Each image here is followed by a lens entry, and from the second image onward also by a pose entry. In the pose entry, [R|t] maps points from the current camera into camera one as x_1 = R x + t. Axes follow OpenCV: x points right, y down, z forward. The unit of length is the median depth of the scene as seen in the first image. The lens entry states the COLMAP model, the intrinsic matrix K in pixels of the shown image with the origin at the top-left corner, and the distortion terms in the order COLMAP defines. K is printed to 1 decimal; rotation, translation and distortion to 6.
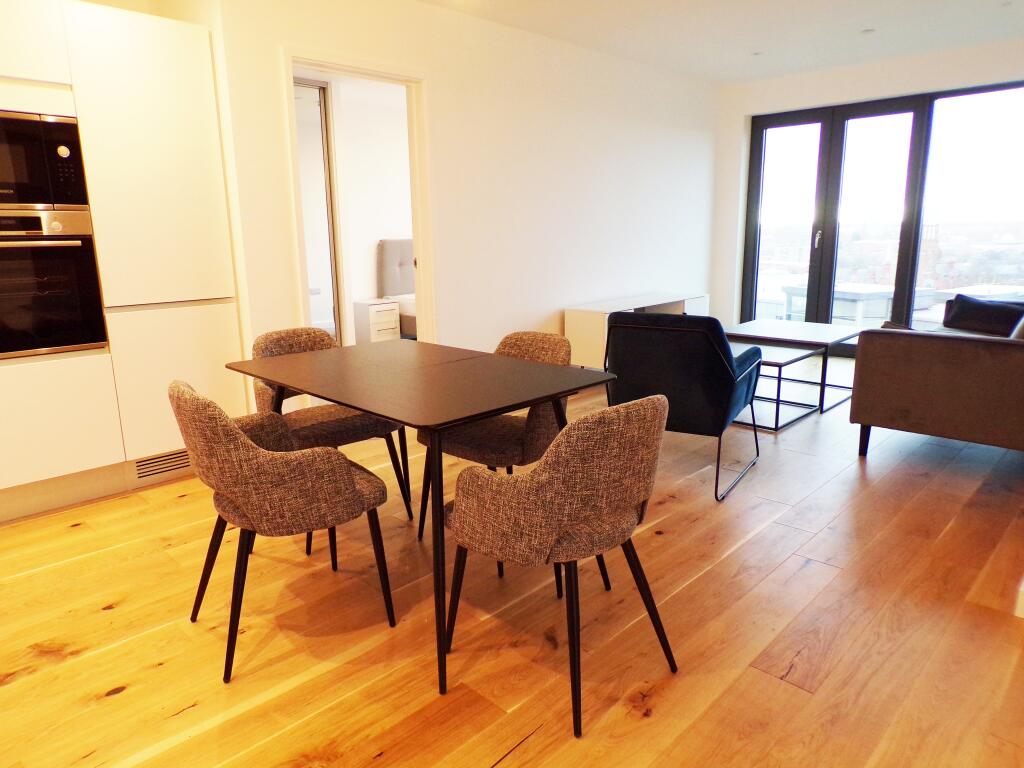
lens RADIAL K [[681.8, 0, 516.4], [0, 681.8, 378.6], [0, 0, 1]] dist [0.006787, 0.003941]
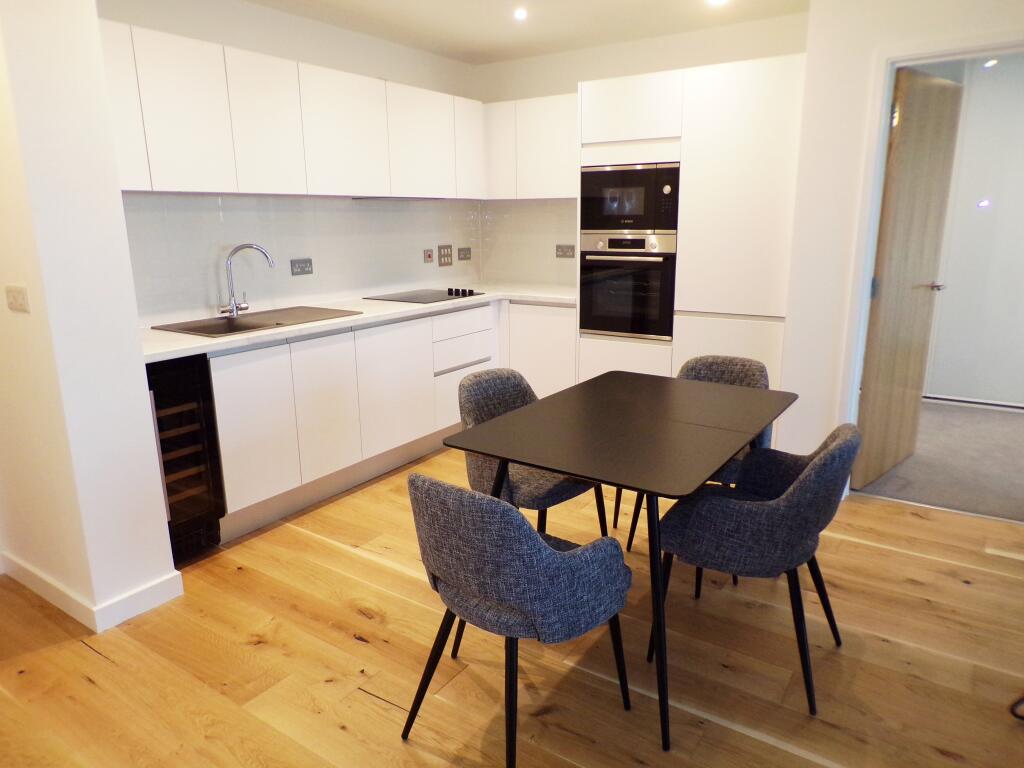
lens RADIAL K [[681.8, 0, 516.4], [0, 681.8, 378.6], [0, 0, 1]] dist [0.006787, 0.003941]
pose [[0.168056, 0.235079, -0.957337, 0.612212], [-0.208046, 0.957733, 0.198655, -0.183425], [0.963574, 0.165785, 0.209860, 0.505834]]
